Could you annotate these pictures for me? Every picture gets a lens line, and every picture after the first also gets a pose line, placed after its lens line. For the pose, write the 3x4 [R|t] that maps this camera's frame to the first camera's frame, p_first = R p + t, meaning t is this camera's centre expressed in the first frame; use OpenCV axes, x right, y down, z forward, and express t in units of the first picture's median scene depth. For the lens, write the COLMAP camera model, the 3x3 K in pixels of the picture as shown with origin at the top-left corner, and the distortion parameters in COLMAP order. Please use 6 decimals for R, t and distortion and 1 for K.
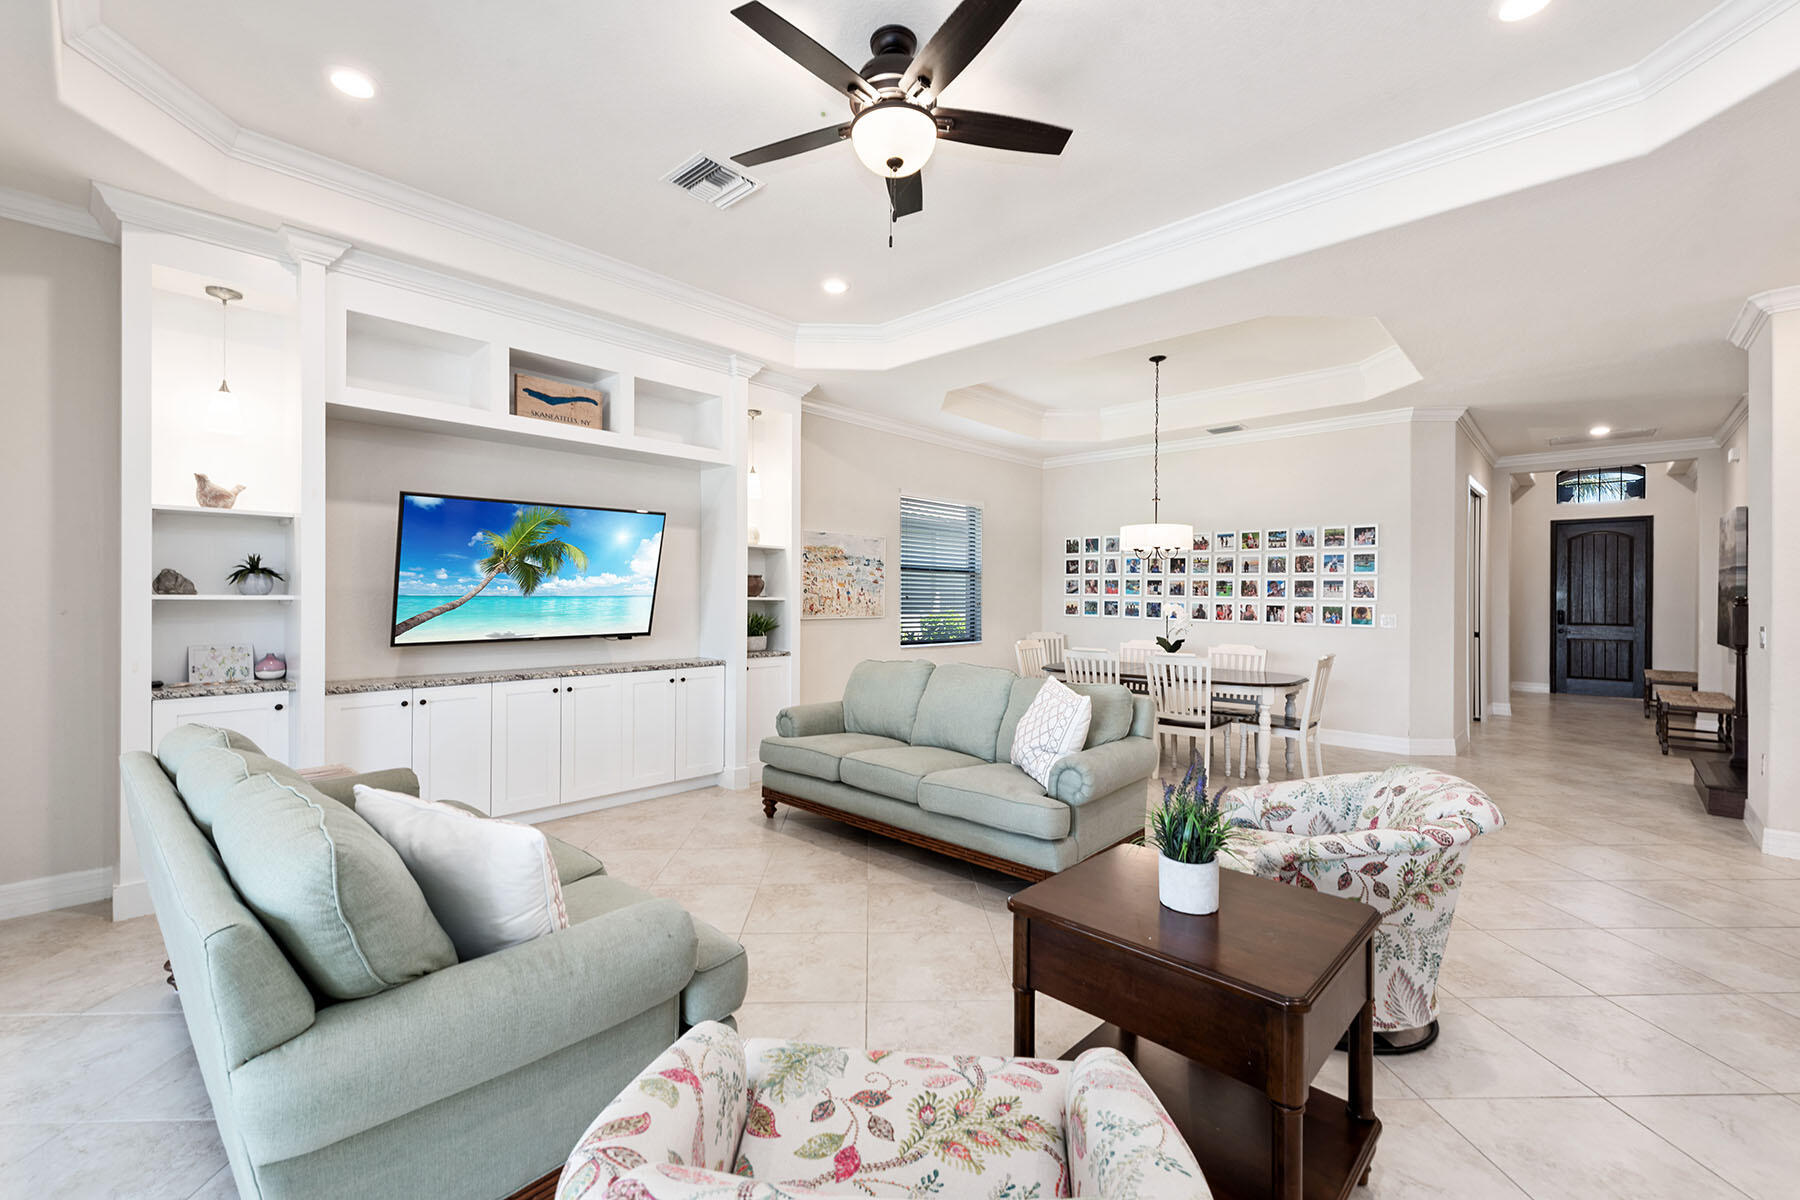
lens RADIAL K [[746.6, 0, 890.6], [0, 746.6, 598.1], [0, 0, 1]] dist [-0.009081, 0.001226]
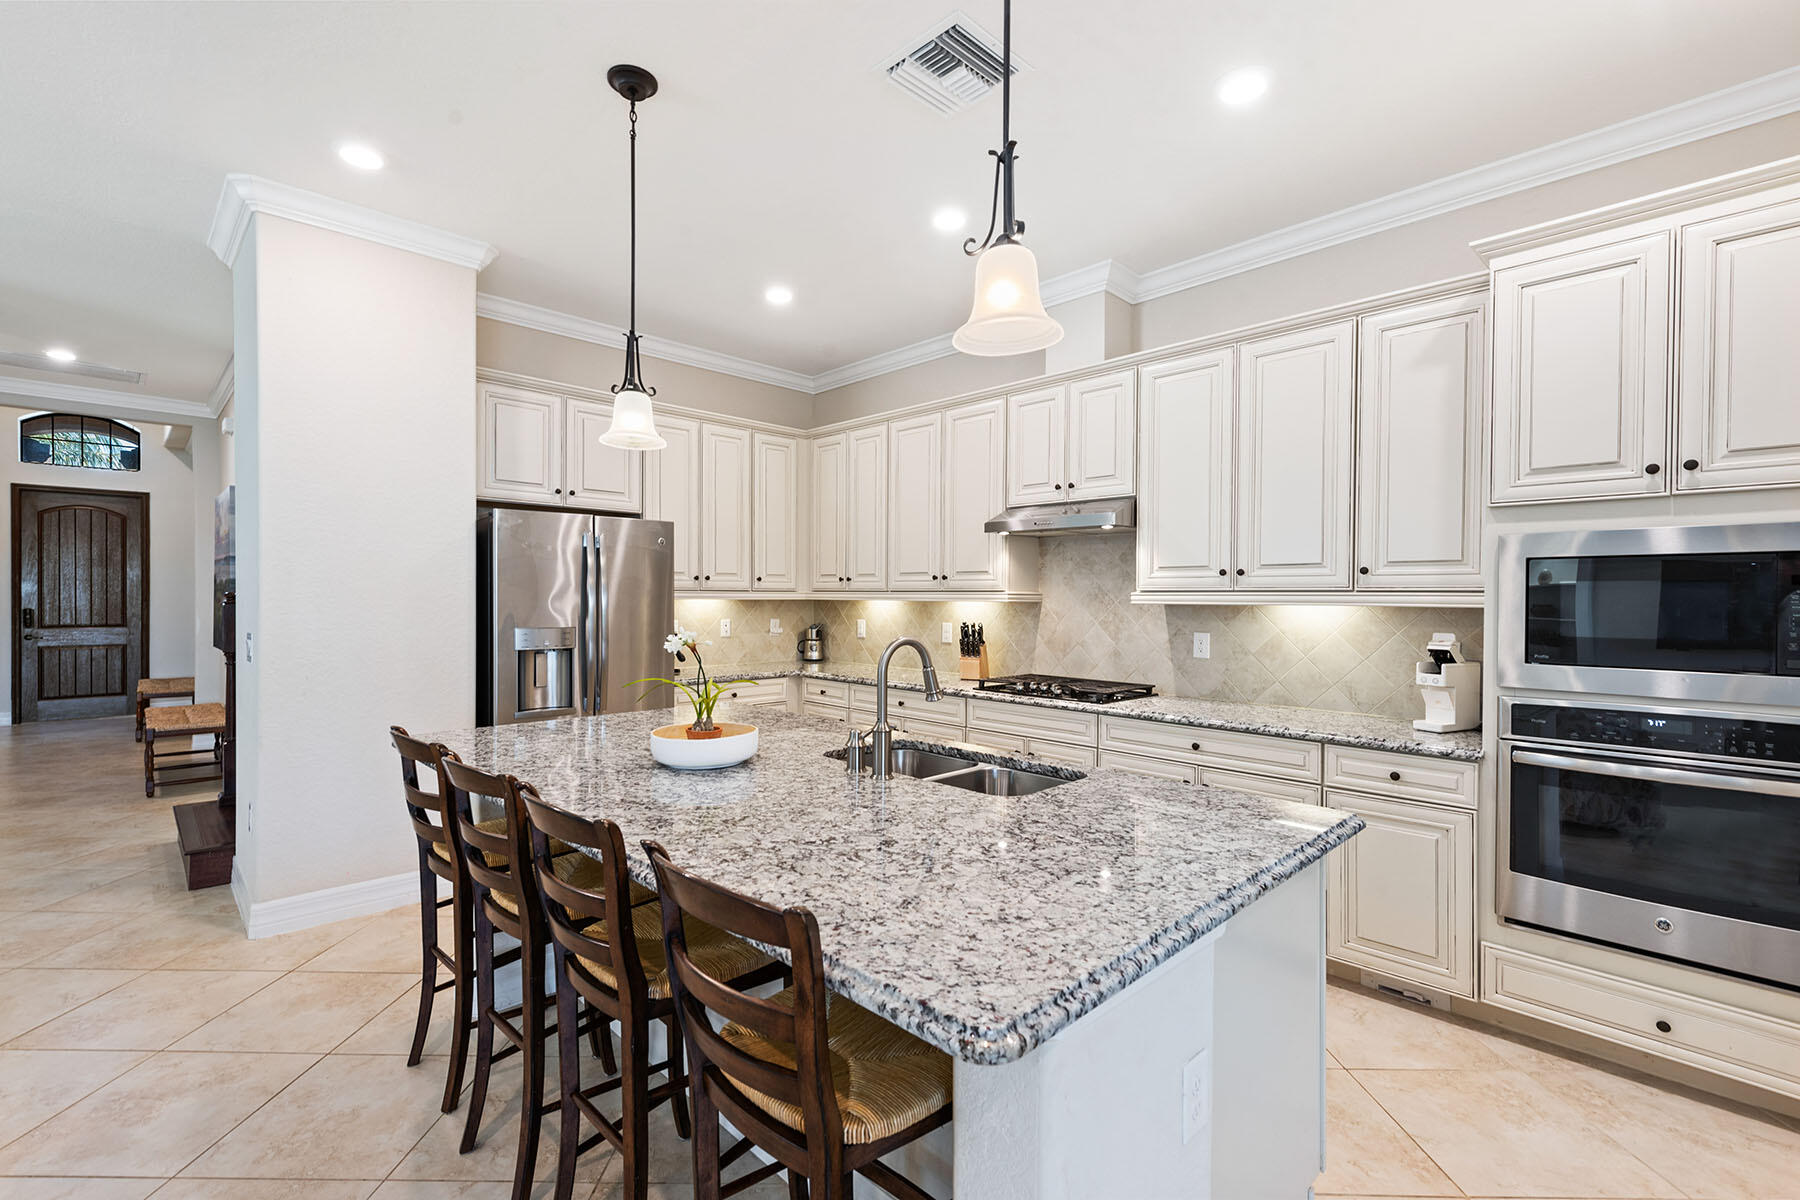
lens RADIAL K [[788.6, 0, 893.7], [0, 788.6, 600.5], [0, 0, 1]] dist [-0.004688, -0.000264]
pose [[0.030609, -0.010599, 0.999475, 0.172197], [-0.001041, 0.999943, 0.010636, -0.000582], [-0.999531, -0.001366, 0.030596, 0.136421]]
